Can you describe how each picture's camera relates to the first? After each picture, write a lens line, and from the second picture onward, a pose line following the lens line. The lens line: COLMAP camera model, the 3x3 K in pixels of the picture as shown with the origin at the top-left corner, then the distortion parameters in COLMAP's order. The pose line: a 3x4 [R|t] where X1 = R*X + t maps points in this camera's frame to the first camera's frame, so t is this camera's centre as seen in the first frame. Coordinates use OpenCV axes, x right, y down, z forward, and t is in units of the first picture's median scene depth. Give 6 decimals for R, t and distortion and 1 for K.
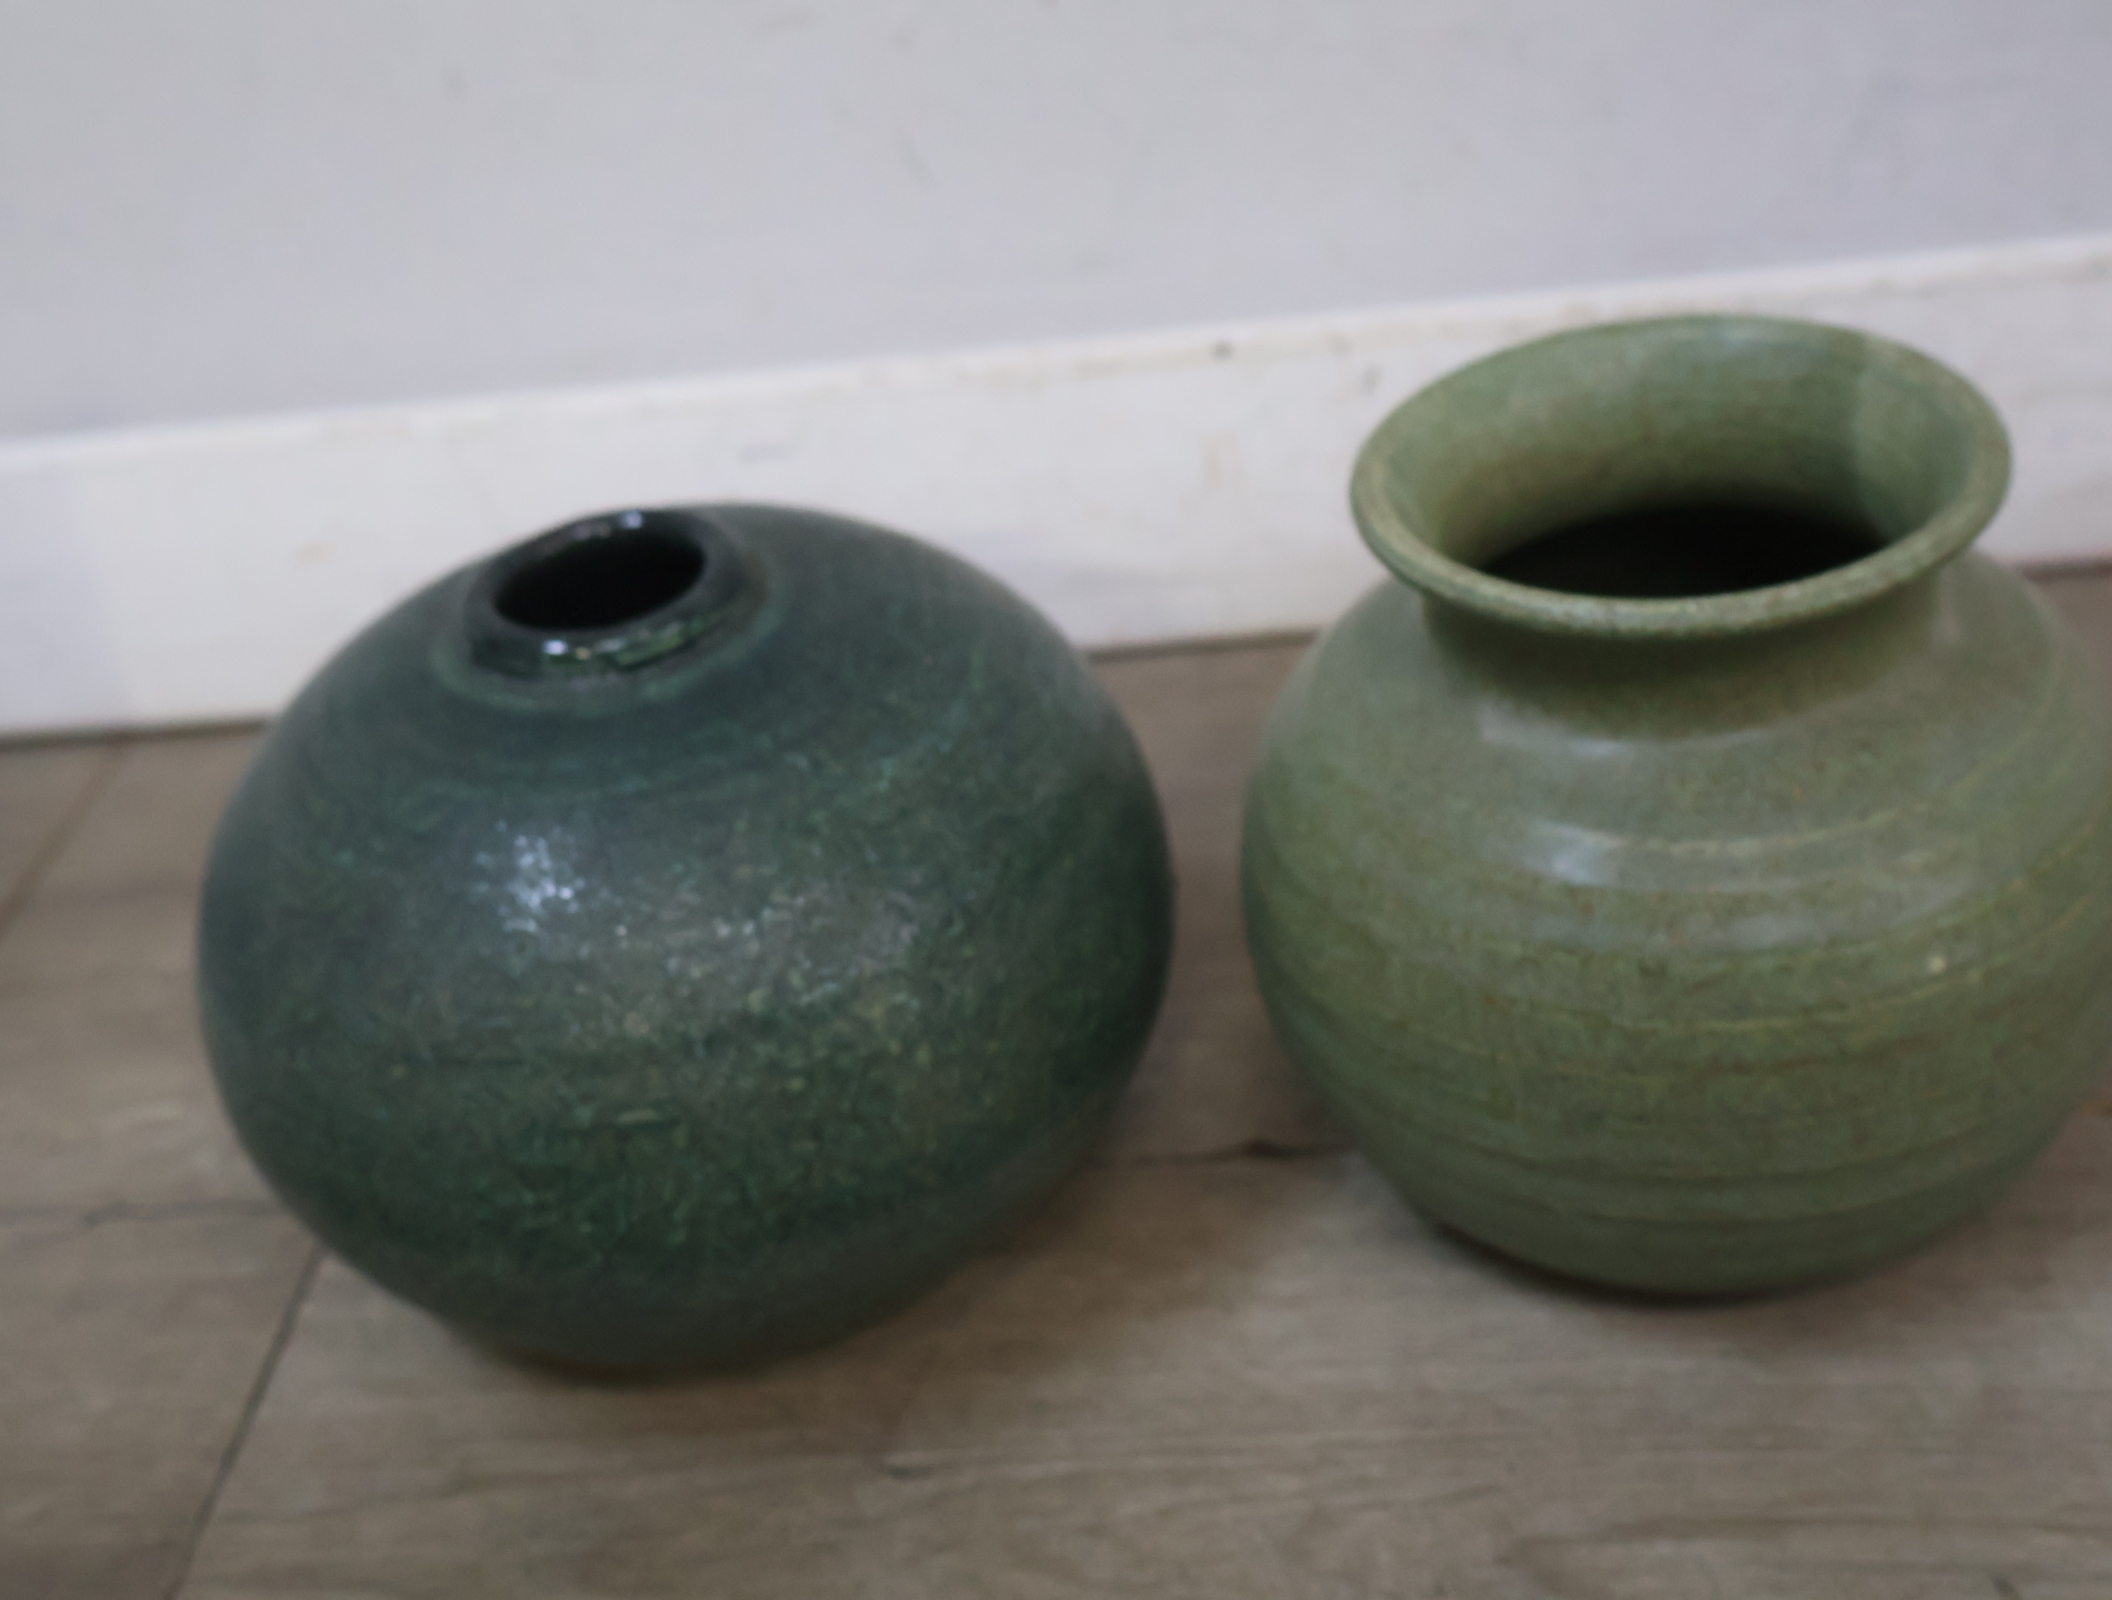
lens RADIAL K [[2818.7, 0, 1056.0], [0, 2818.7, 800.0], [0, 0, 1]] dist [0.015664, -0.001452]
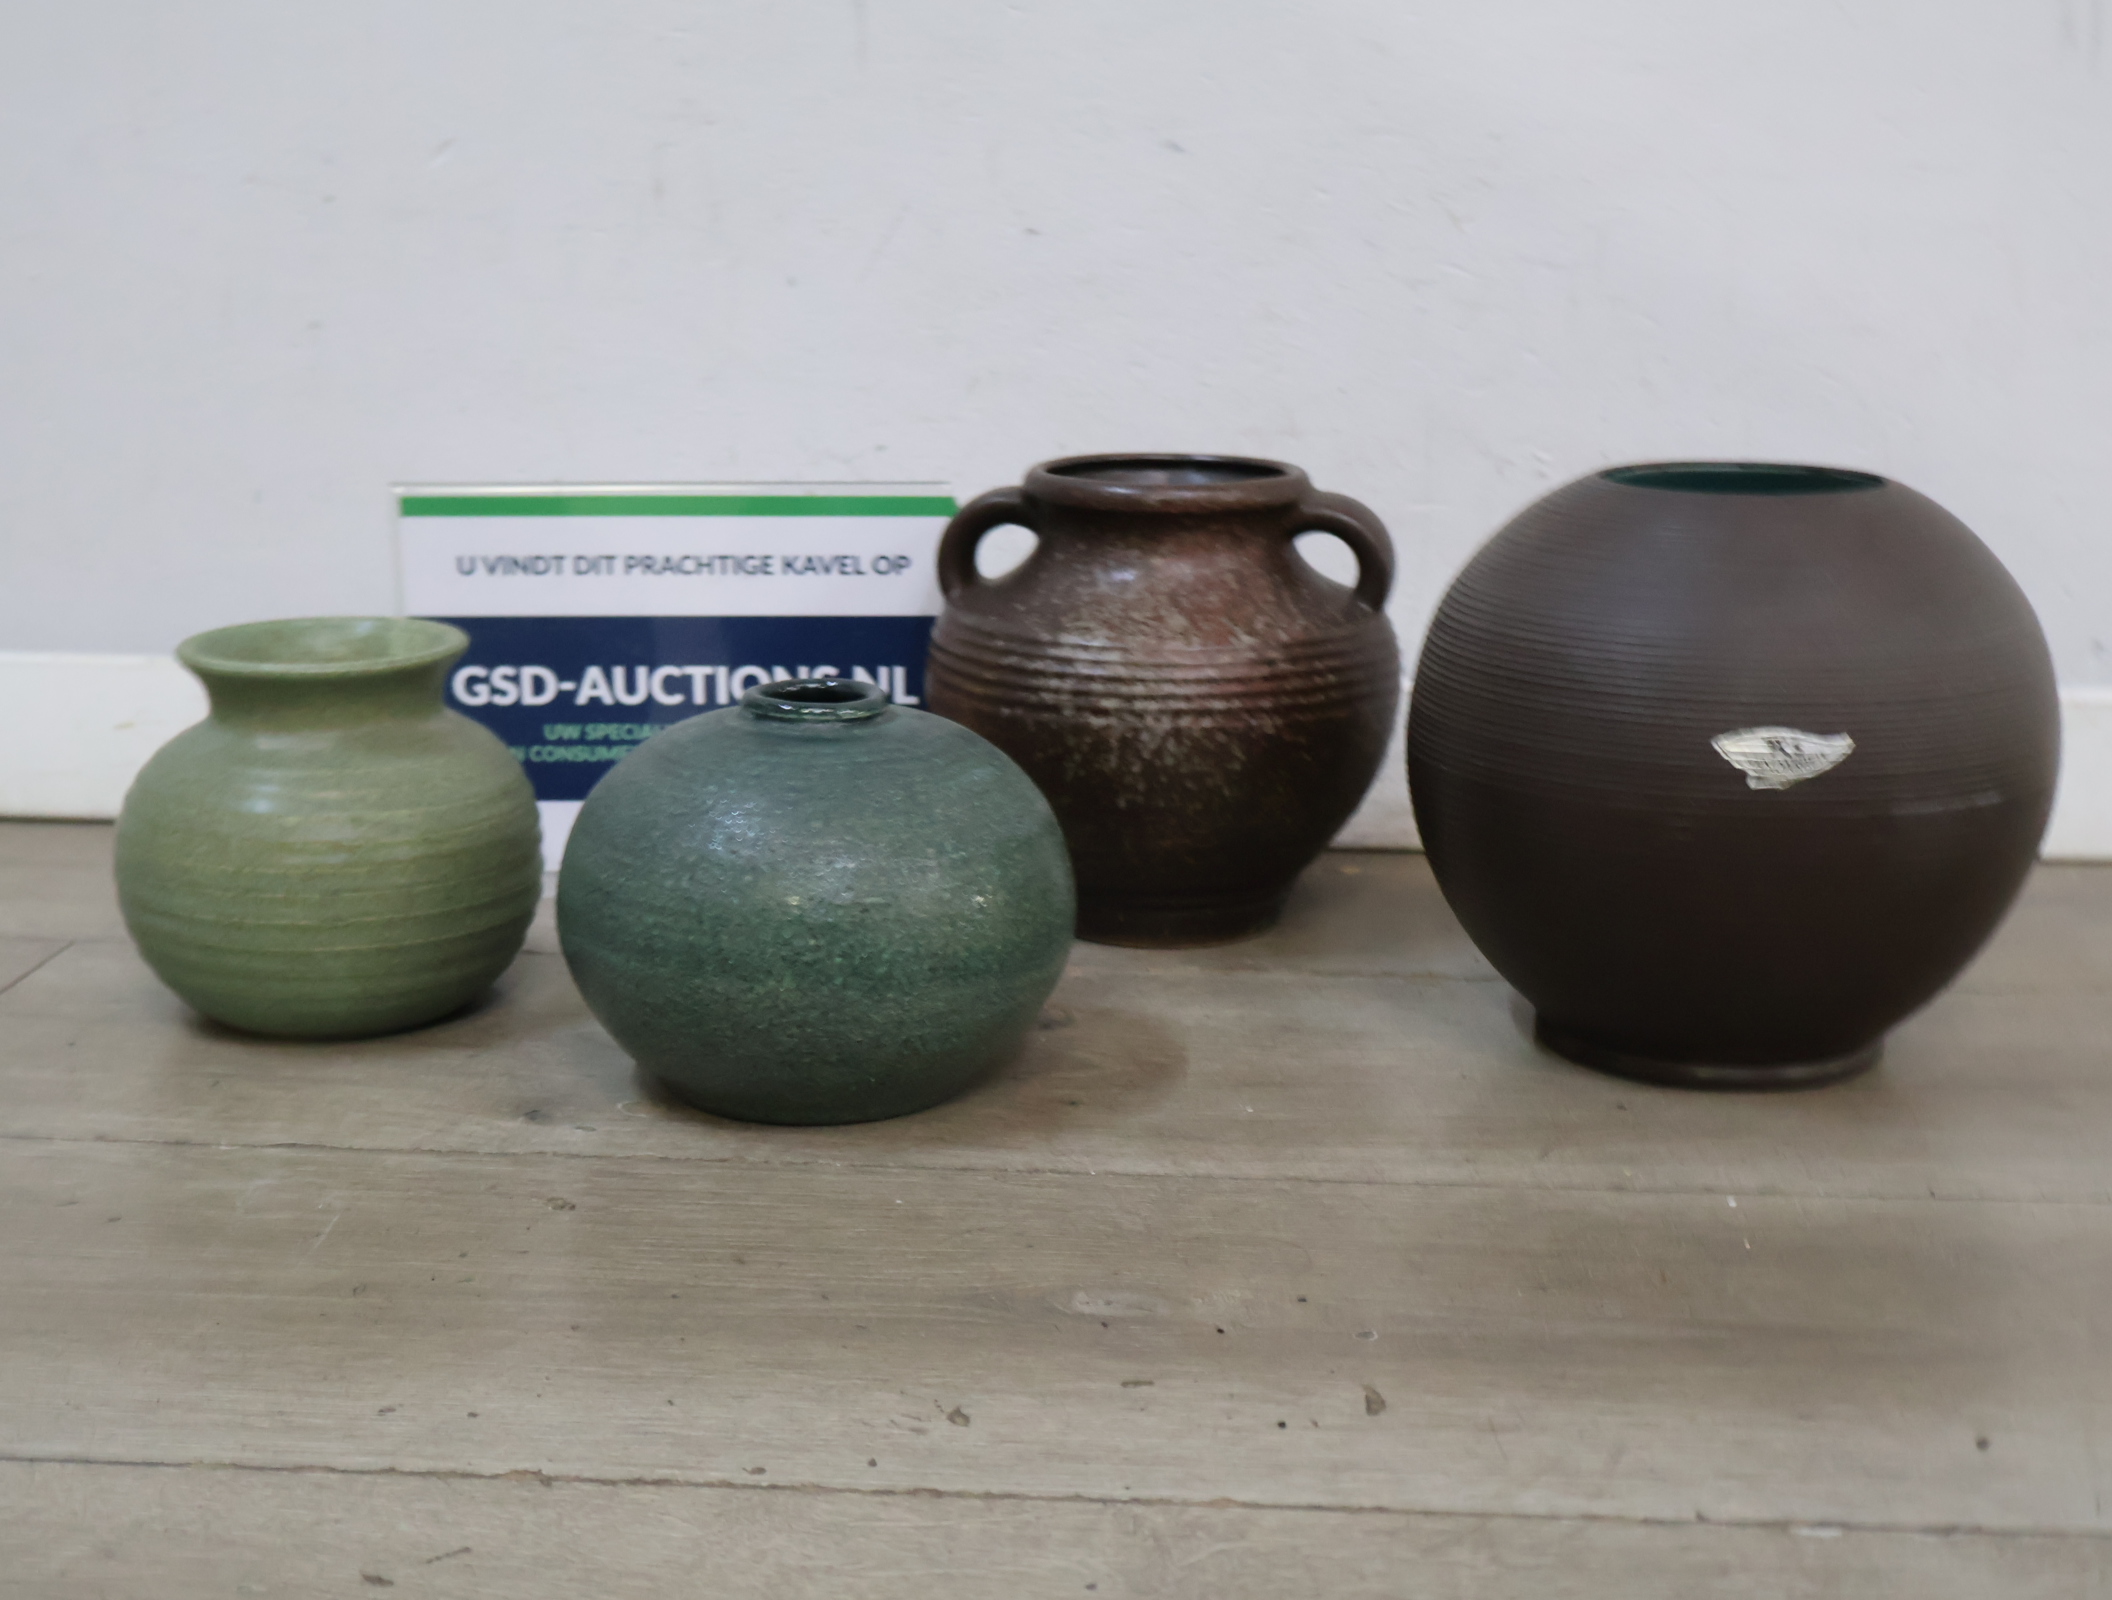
lens RADIAL K [[2818.7, 0, 1056.0], [0, 2818.7, 800.0], [0, 0, 1]] dist [0.015664, -0.001452]
pose [[0.963138, 0.096934, 0.250936, -0.528105], [0.001972, 0.930251, -0.366918, 0.775662], [-0.269000, 0.353887, 0.895769, -0.861721]]
